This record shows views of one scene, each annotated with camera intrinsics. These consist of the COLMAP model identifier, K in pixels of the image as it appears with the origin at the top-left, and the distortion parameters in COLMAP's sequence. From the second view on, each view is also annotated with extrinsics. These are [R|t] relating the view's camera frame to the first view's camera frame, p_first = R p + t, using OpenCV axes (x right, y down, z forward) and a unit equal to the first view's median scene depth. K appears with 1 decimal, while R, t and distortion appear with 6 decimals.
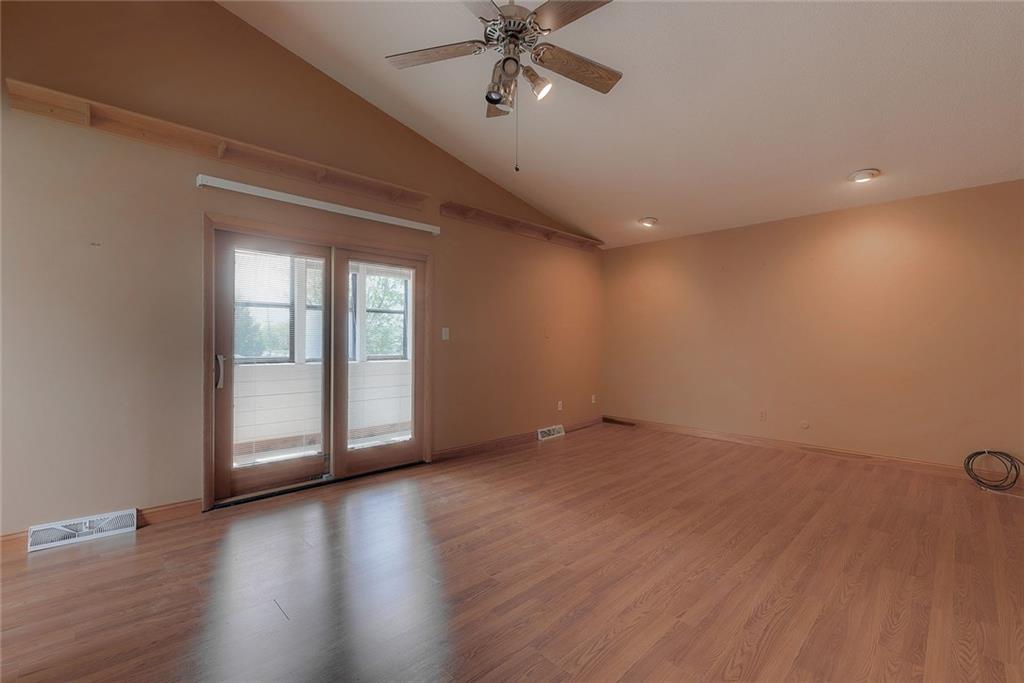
lens RADIAL K [[439.9, 0, 511.4], [0, 439.9, 338.4], [0, 0, 1]] dist [-0.002679, -0.000595]
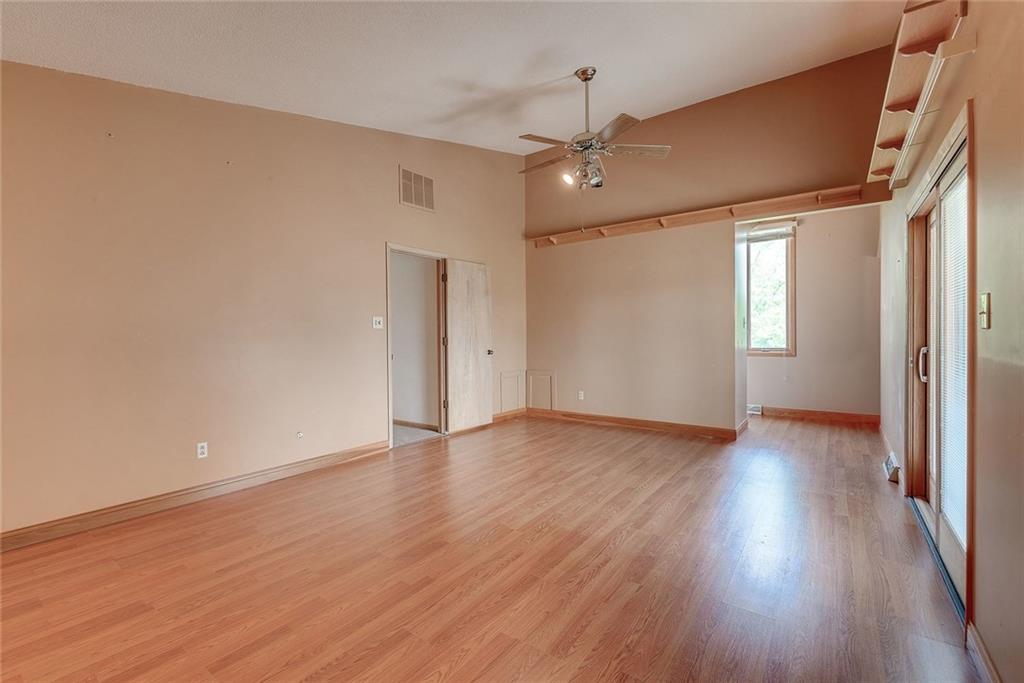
lens RADIAL K [[439.9, 0, 512.2], [0, 439.9, 338.7], [0, 0, 1]] dist [-0.002679, -0.000595]
pose [[-0.986682, 0.004242, -0.162603, 0.398612], [0.003516, 0.999983, 0.004750, 0.010226], [0.162620, 0.004115, -0.986680, 1.890706]]
